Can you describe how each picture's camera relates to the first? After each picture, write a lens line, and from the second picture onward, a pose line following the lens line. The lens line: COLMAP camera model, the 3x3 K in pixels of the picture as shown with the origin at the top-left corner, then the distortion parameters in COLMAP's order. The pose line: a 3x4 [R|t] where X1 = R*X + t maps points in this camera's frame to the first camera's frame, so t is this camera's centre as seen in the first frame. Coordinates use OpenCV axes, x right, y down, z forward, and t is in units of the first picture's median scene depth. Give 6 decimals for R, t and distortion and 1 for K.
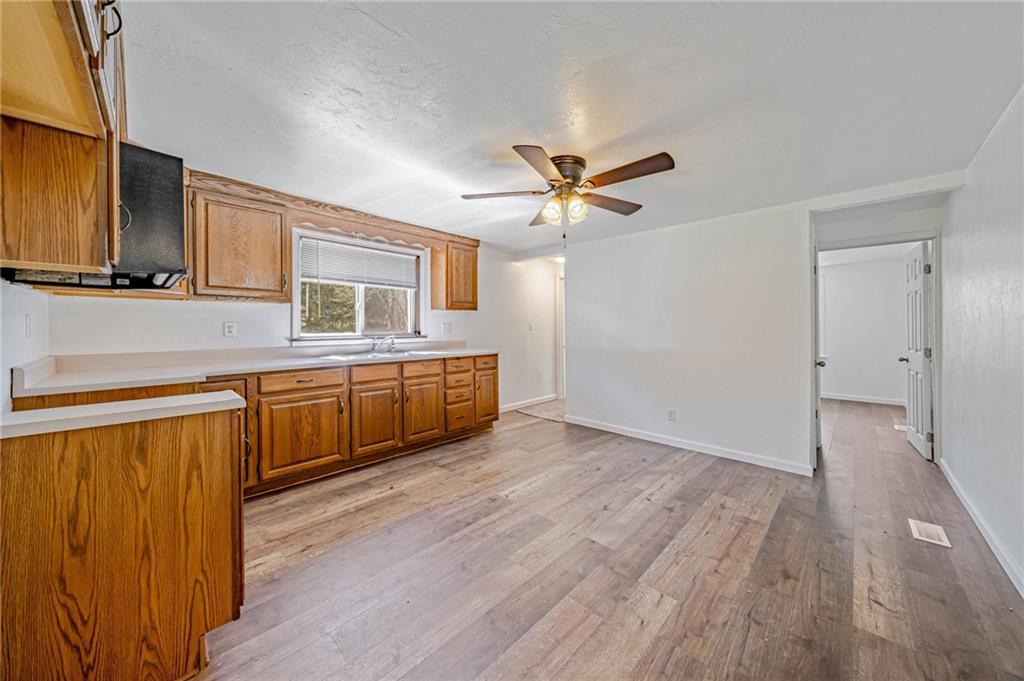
lens RADIAL K [[354.6, 0, 510.8], [0, 354.6, 329.5], [0, 0, 1]] dist [-0.000738, -0.000100]
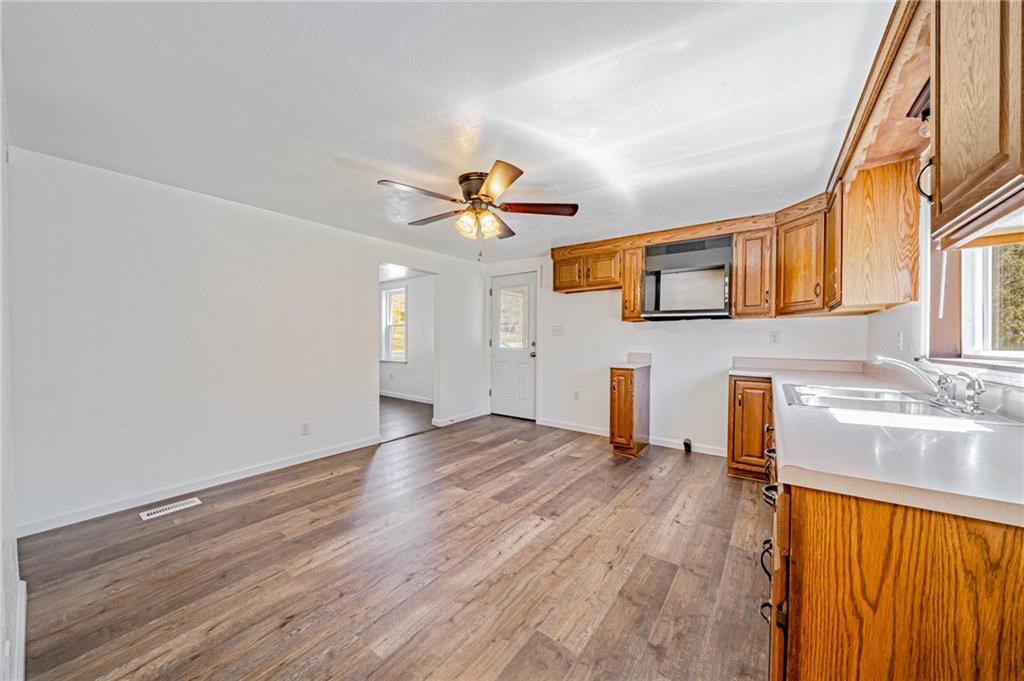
lens RADIAL K [[354.6, 0, 512.6], [0, 354.6, 338.5], [0, 0, 1]] dist [-0.000738, -0.000100]
pose [[-0.989710, -0.010015, -0.142737, 0.191521], [-0.010921, 0.999925, 0.005564, -0.001179], [0.142671, 0.007066, -0.989745, 1.810268]]
